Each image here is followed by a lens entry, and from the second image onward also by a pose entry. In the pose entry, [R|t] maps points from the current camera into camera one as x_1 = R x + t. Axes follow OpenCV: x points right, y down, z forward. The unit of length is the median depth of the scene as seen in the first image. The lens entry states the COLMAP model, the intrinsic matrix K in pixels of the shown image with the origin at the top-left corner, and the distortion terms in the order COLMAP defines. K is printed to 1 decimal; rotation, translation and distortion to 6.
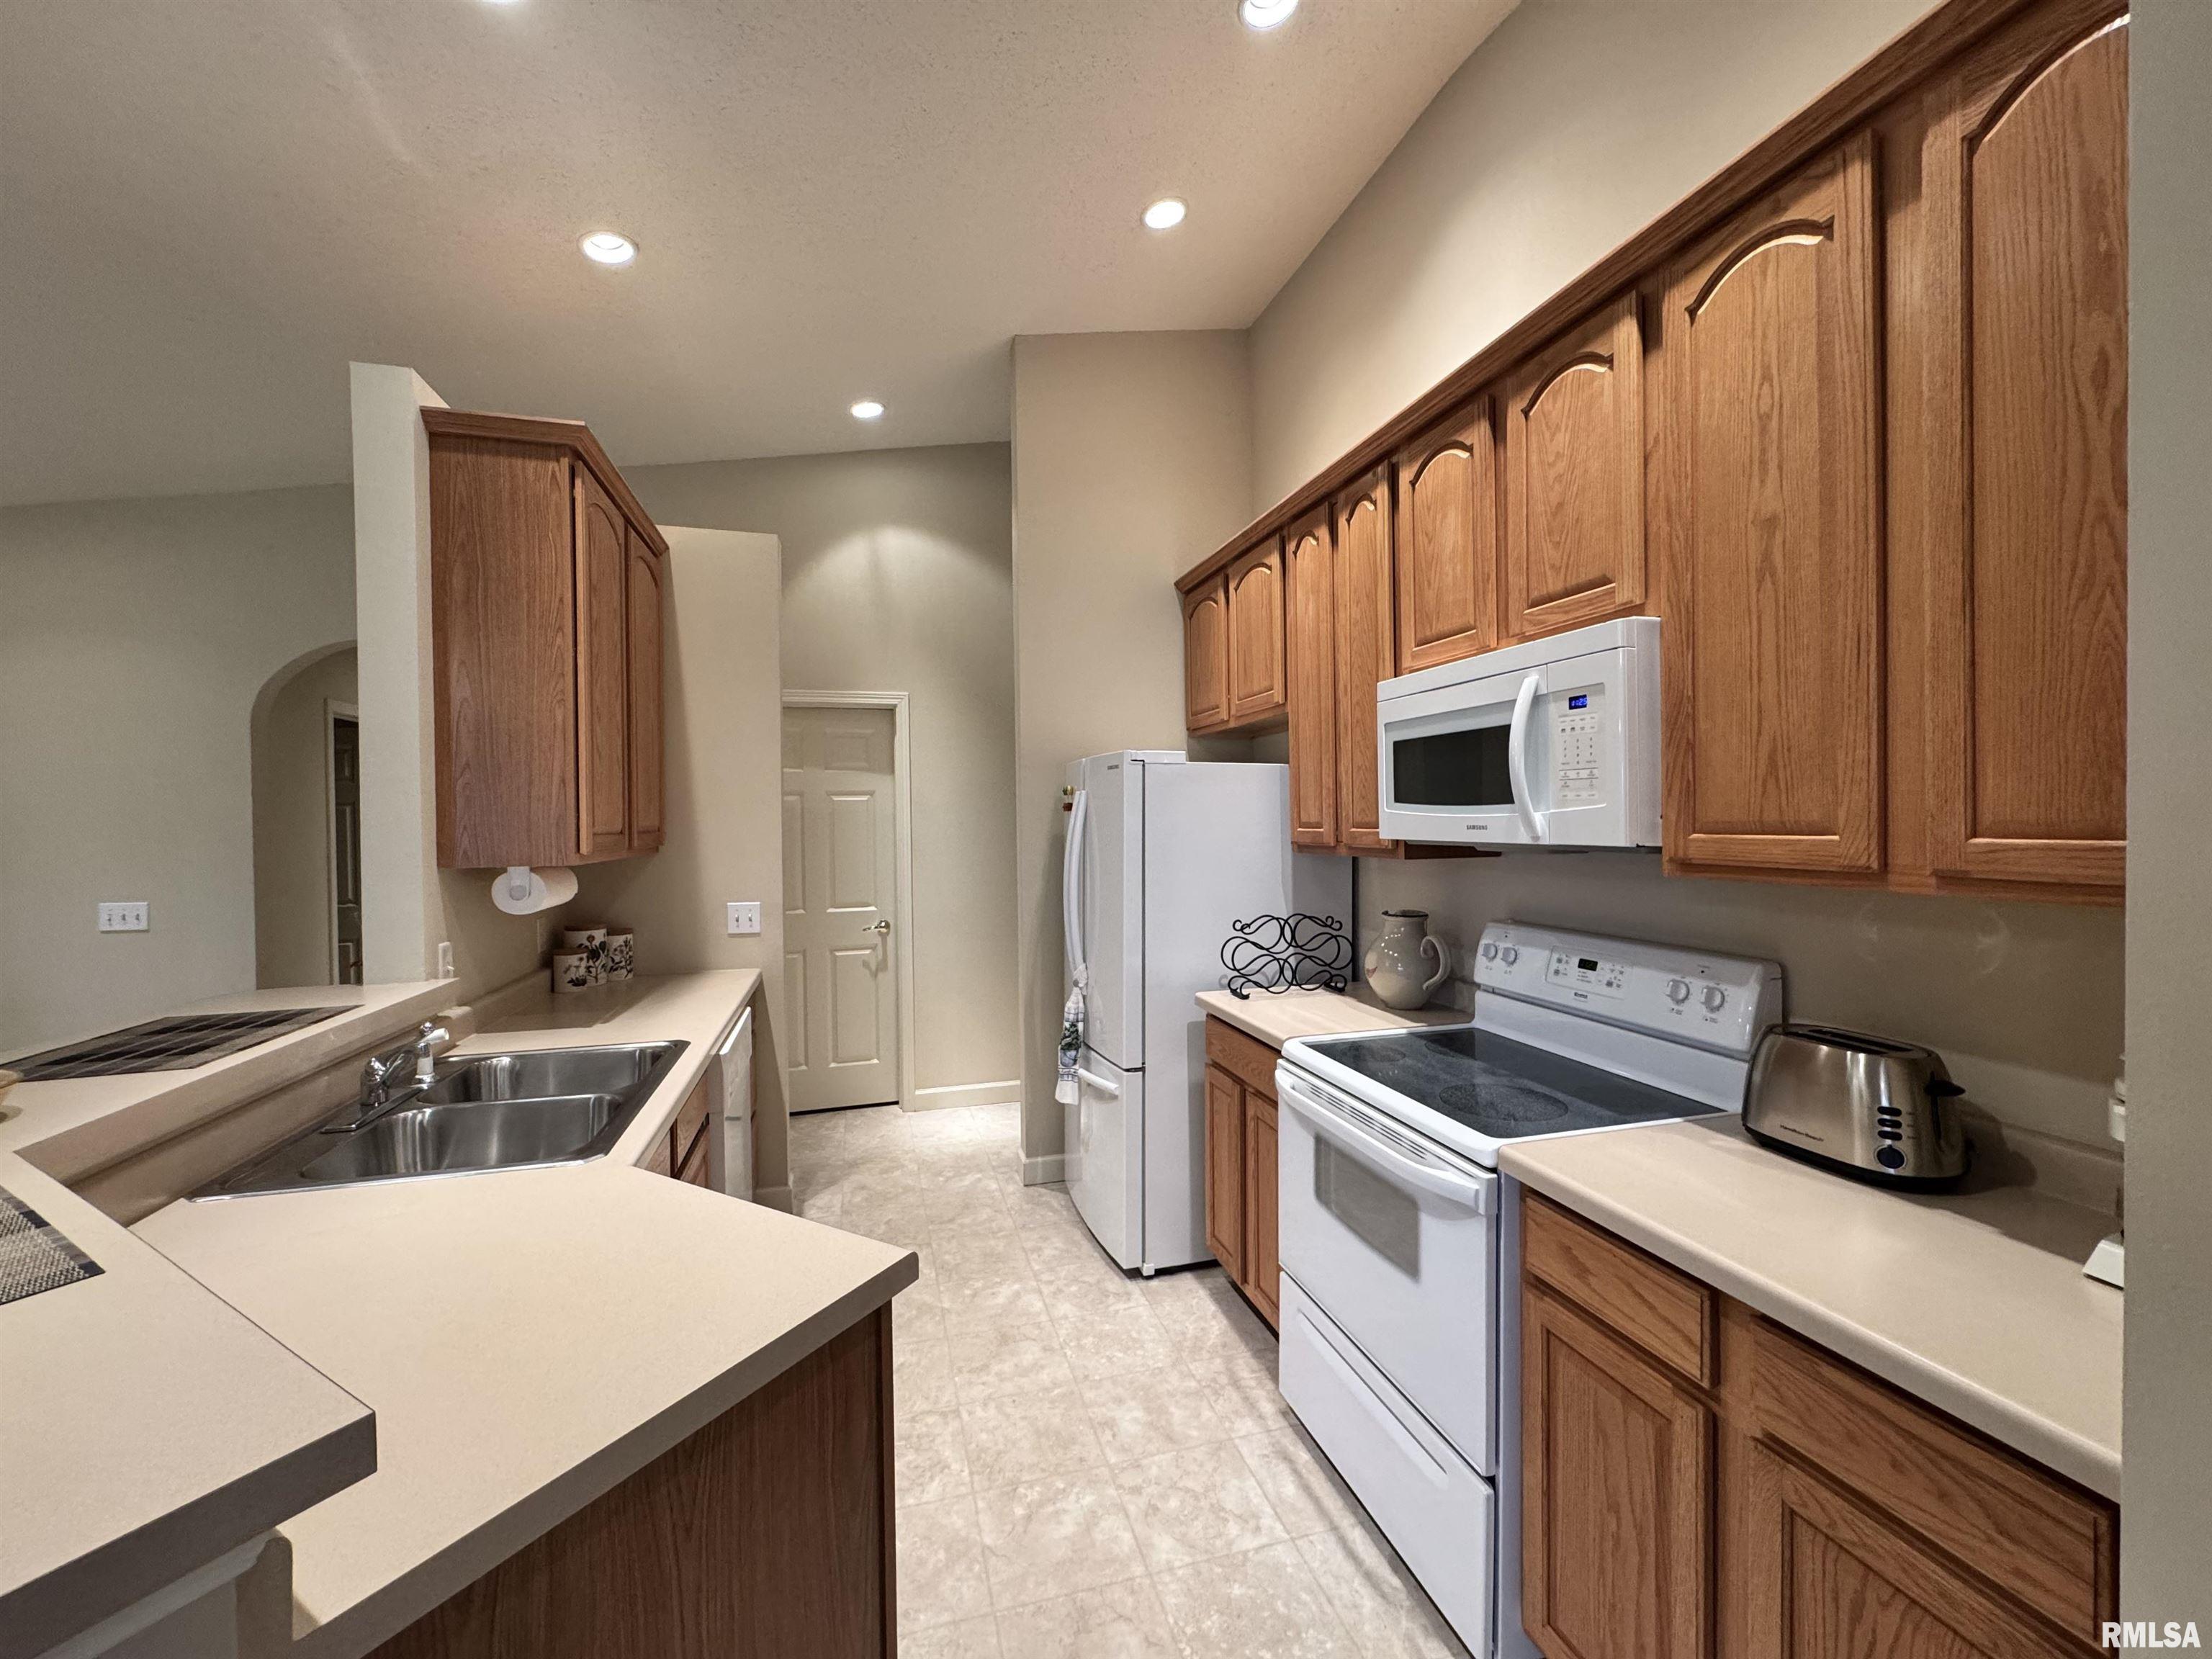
lens RADIAL K [[883.4, 0, 1105.3], [0, 883.4, 830.3], [0, 0, 1]] dist [-0.002491, 0.000415]
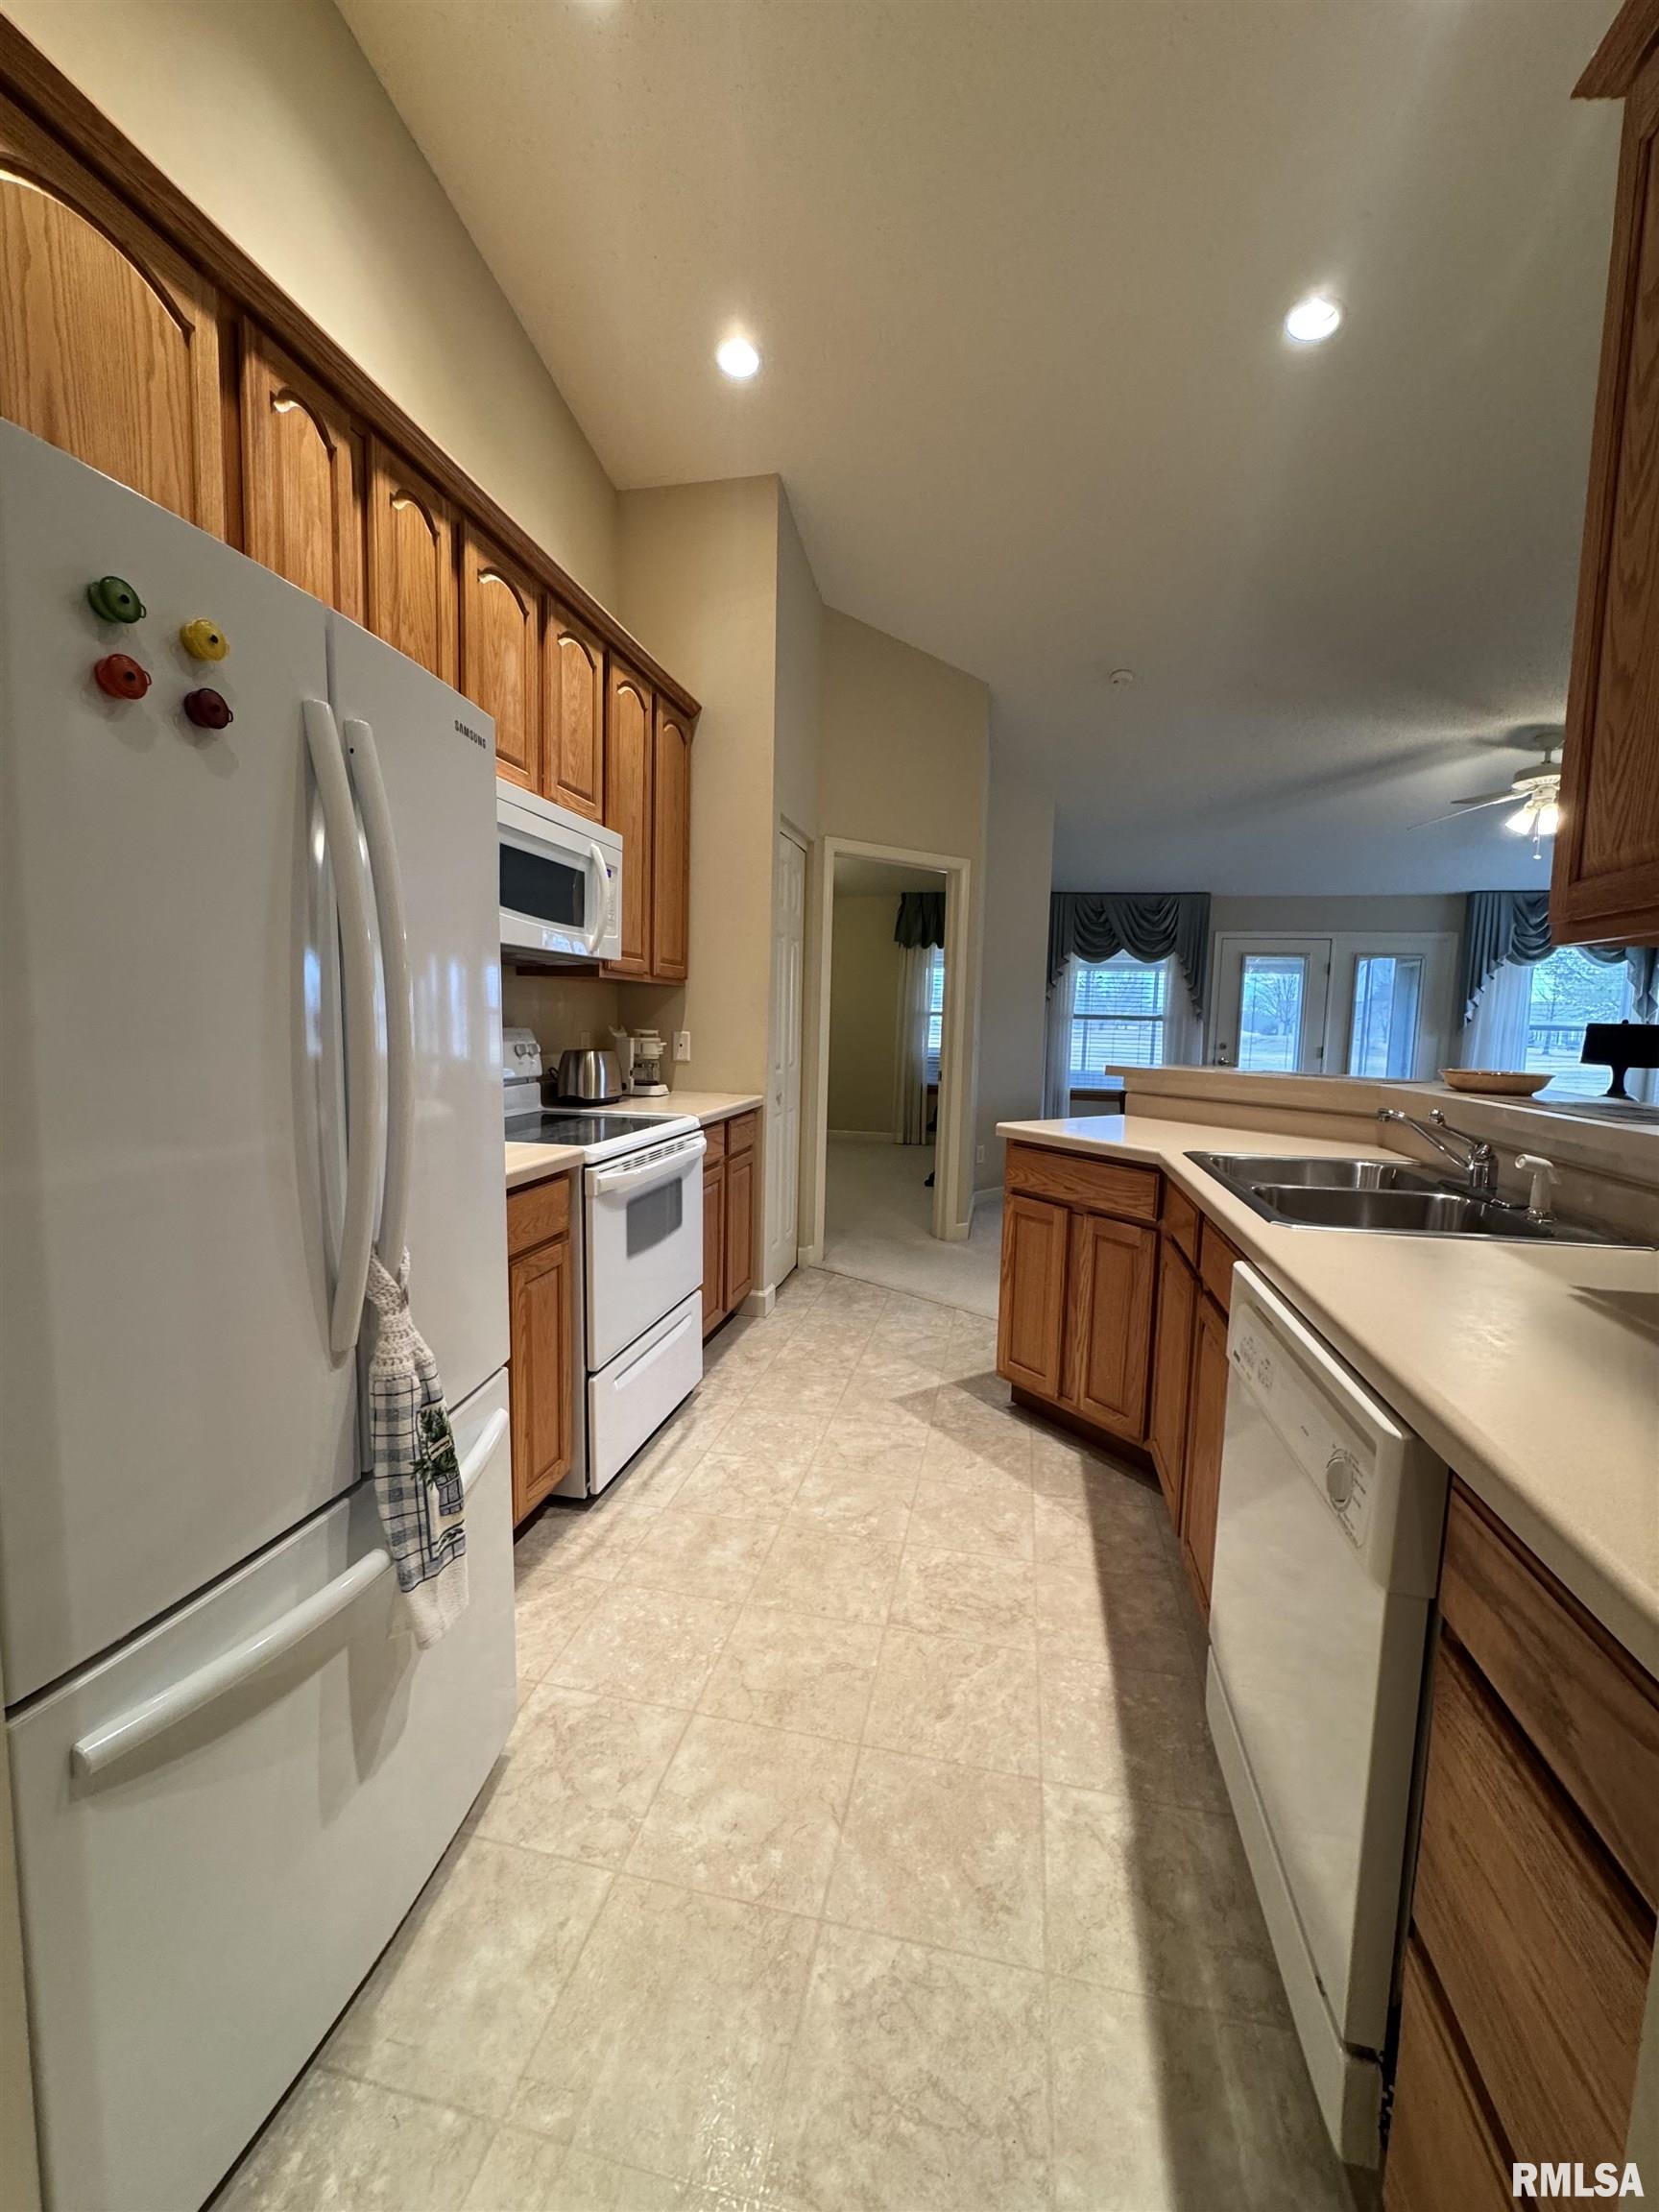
lens RADIAL K [[883.4, 0, 830.6], [0, 883.4, 1105.9], [0, 0, 1]] dist [-0.002491, 0.000415]
pose [[-0.886234, -0.056460, 0.459785, -0.532944], [-0.007601, 0.994184, 0.107431, 0.094372], [-0.463176, 0.091714, -0.881508, 1.928768]]
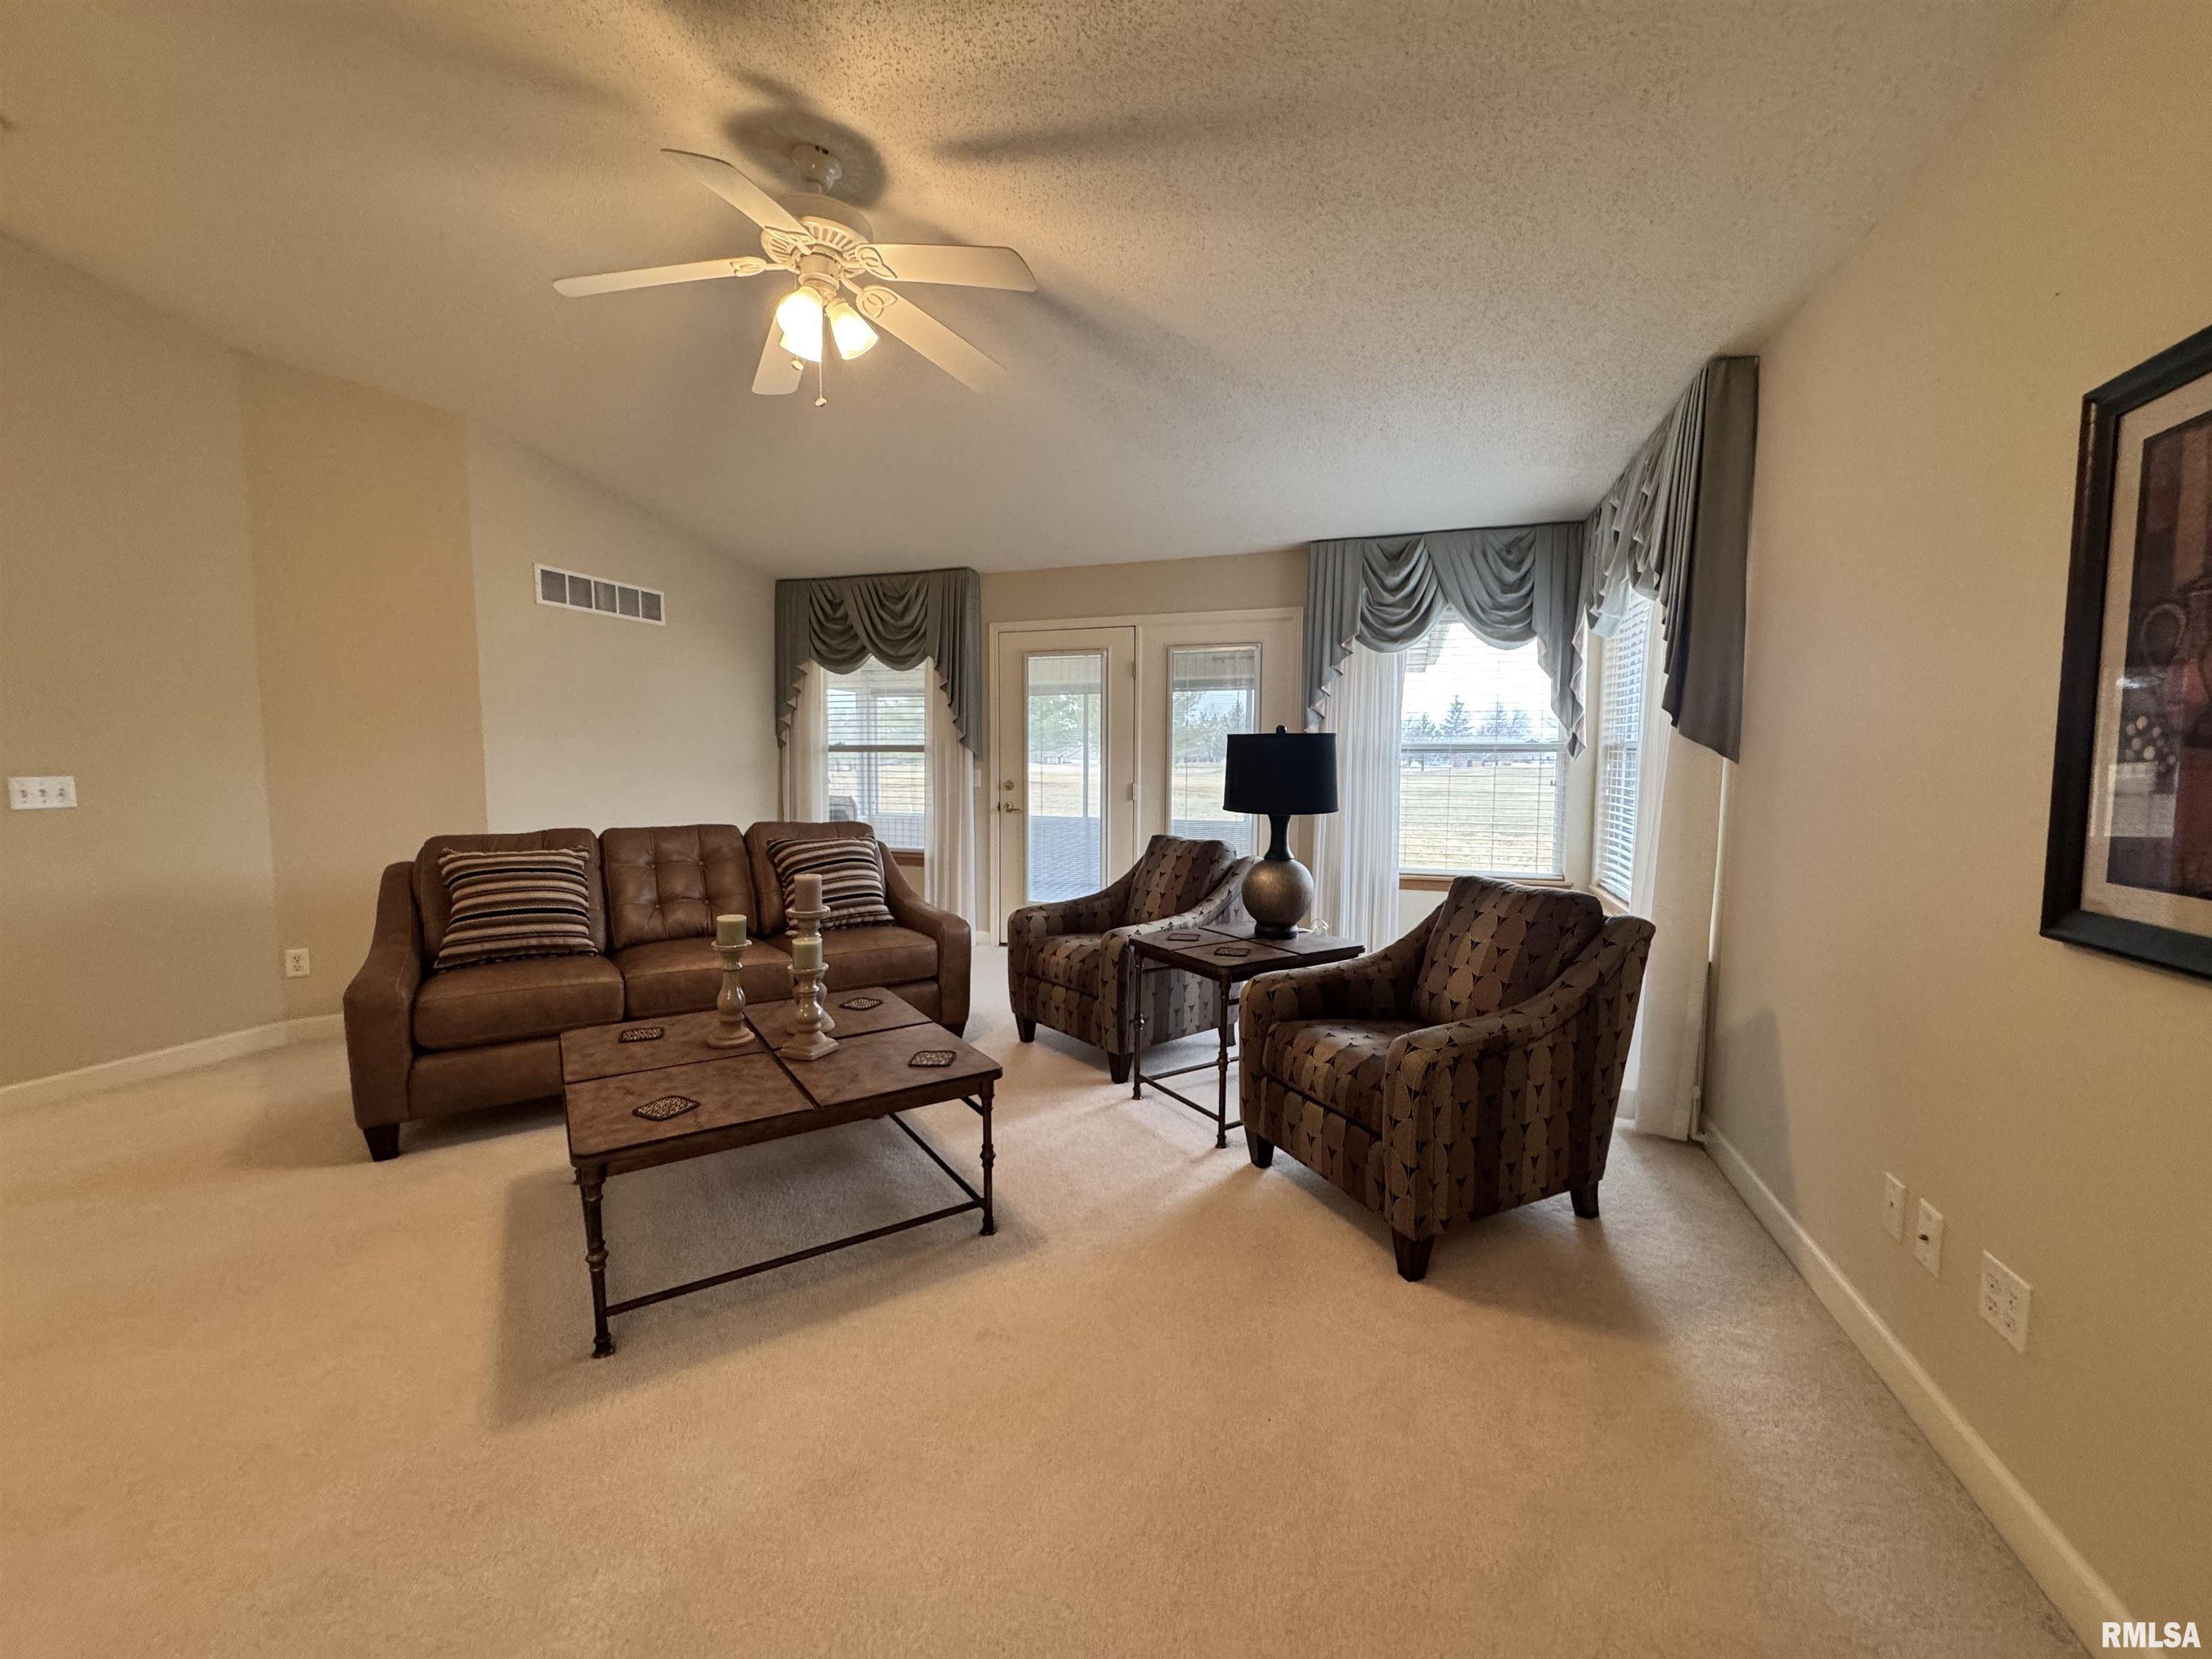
lens RADIAL K [[883.4, 0, 1104.5], [0, 883.4, 829.5], [0, 0, 1]] dist [-0.002491, 0.000415]
pose [[-0.826160, -0.034689, 0.562367, -2.146257], [0.015637, 0.996307, 0.084428, 0.150612], [-0.563219, 0.078544, -0.822566, -0.372413]]
